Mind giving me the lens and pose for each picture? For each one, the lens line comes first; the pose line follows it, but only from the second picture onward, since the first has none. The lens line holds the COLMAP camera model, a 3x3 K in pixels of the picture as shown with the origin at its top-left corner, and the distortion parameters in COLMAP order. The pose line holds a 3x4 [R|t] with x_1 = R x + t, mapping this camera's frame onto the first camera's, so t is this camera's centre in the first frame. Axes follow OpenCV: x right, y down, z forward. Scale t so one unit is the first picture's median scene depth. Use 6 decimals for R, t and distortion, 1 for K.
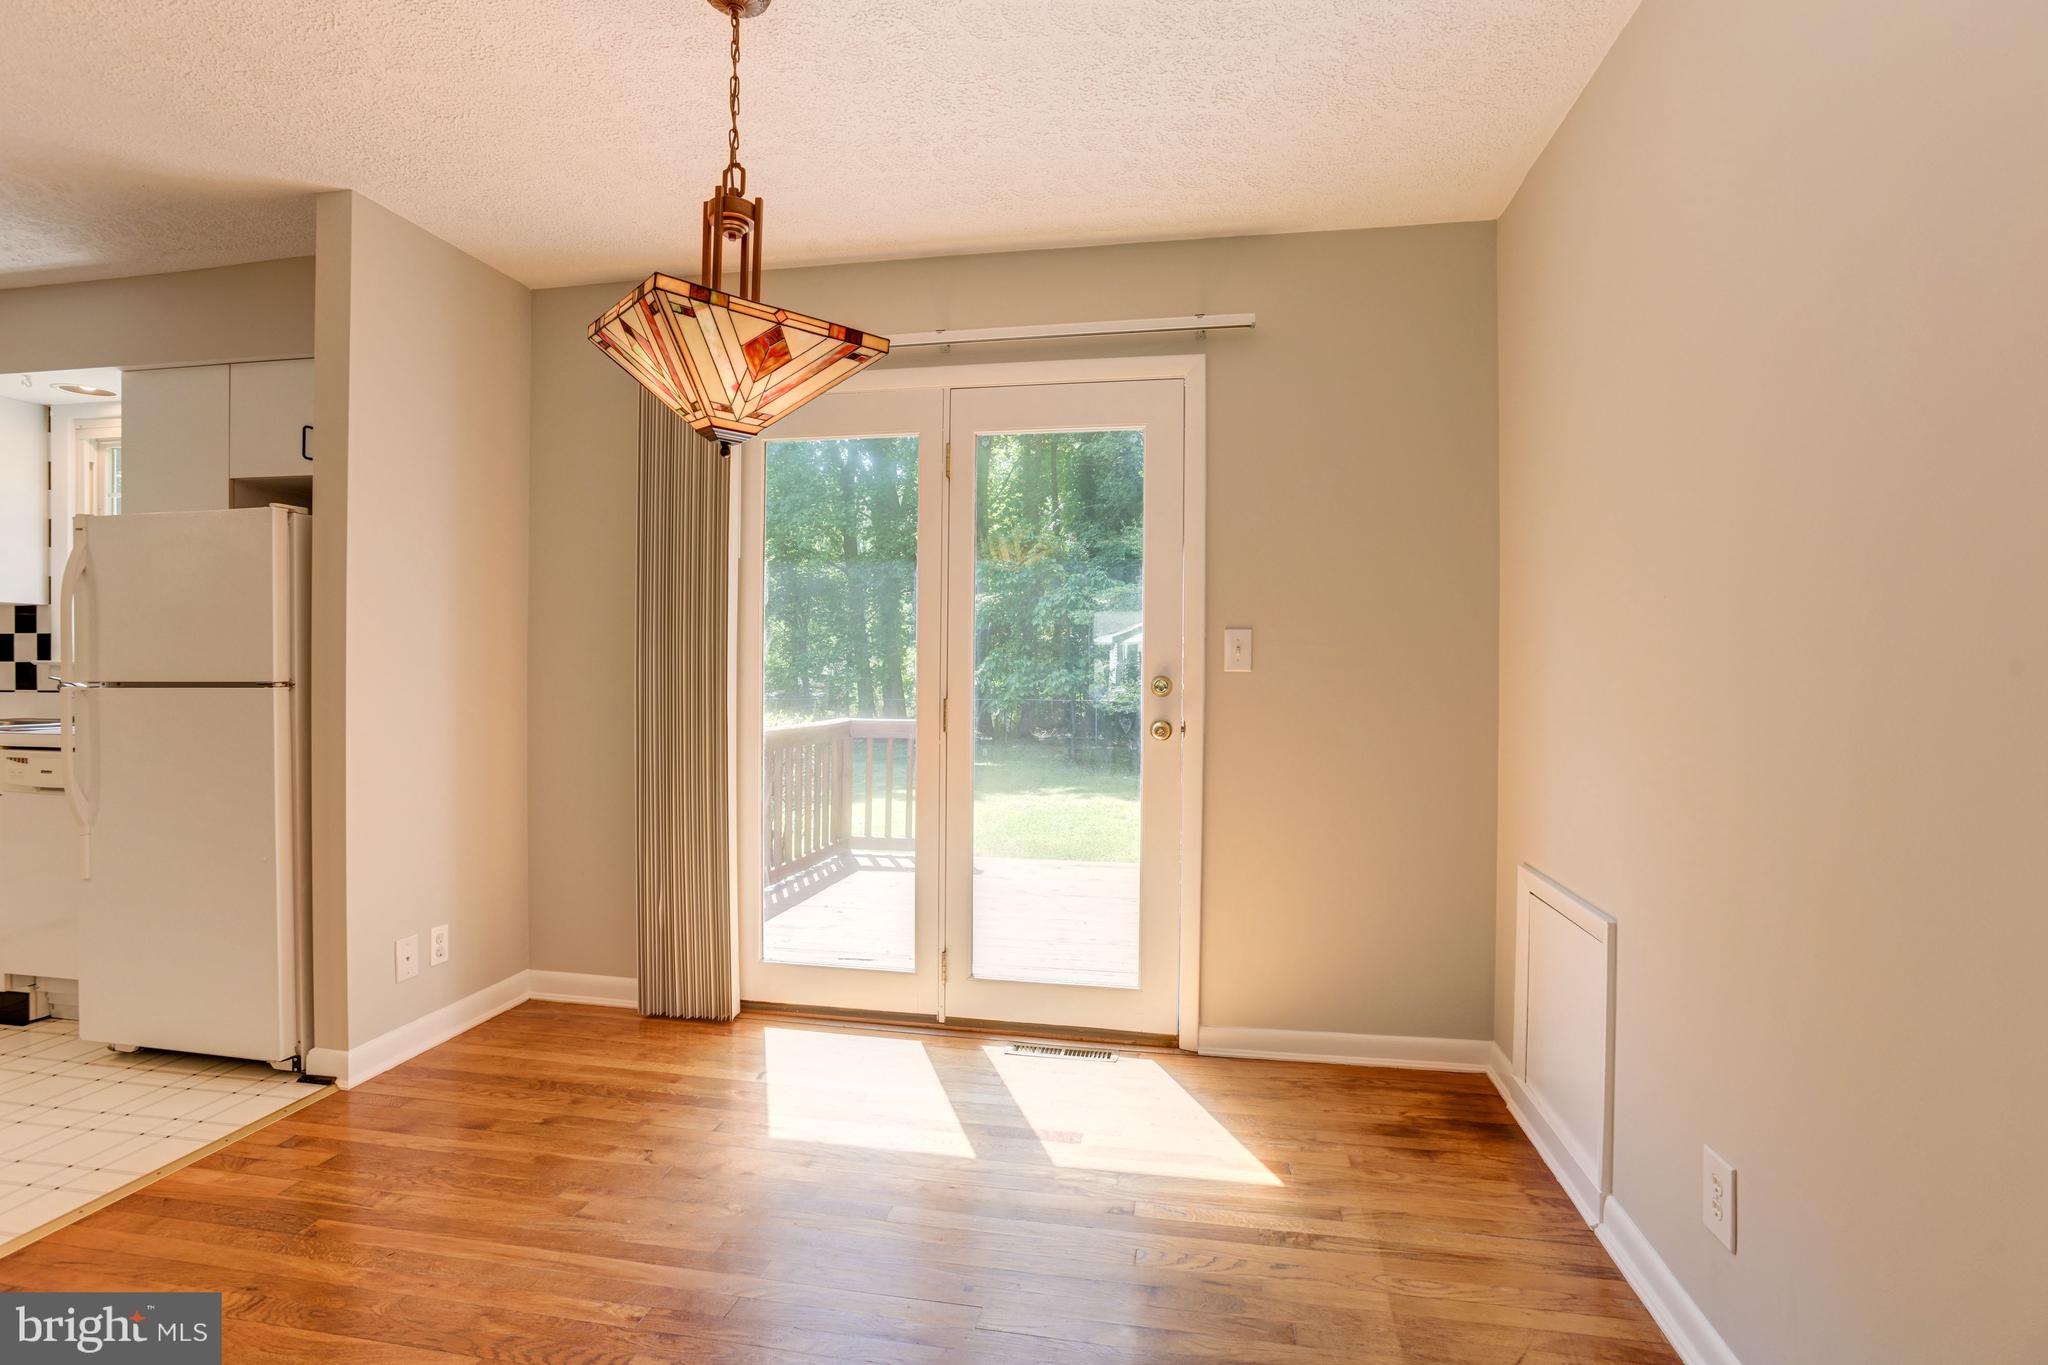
lens RADIAL K [[982.4, 0, 1031.4], [0, 982.4, 684.2], [0, 0, 1]] dist [-0.049346, 0.021440]
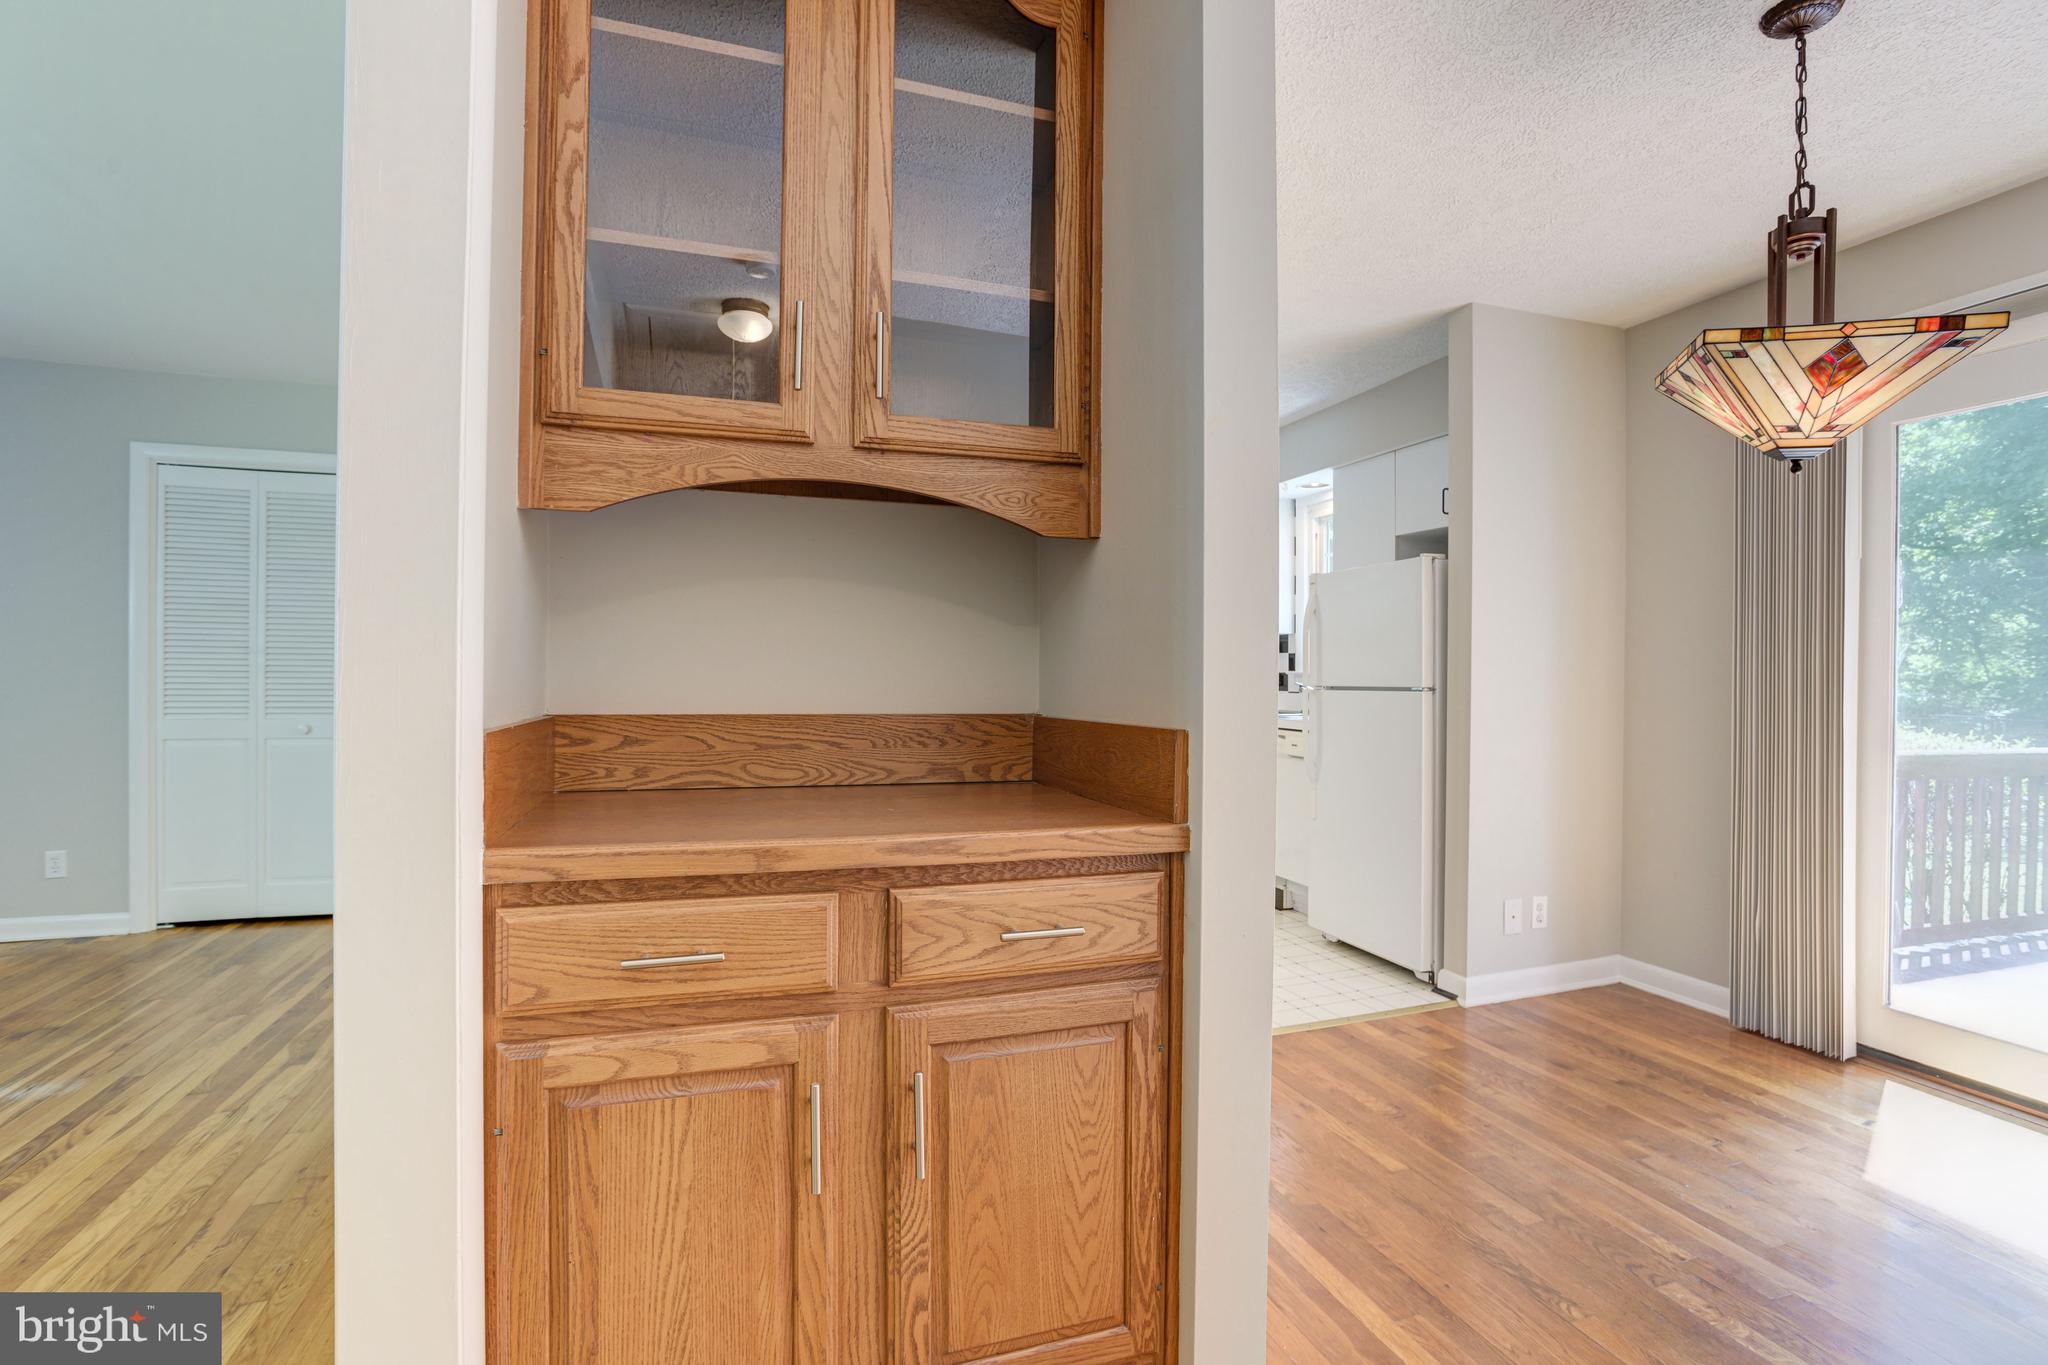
lens RADIAL K [[982.4, 0, 1014.3], [0, 982.4, 656.2], [0, 0, 1]] dist [-0.049346, 0.021440]
pose [[0.480278, -0.015392, -0.876981, 0.135592], [-0.017815, 0.999469, -0.027298, 0.001375], [0.876936, 0.028734, 0.479748, -0.157771]]
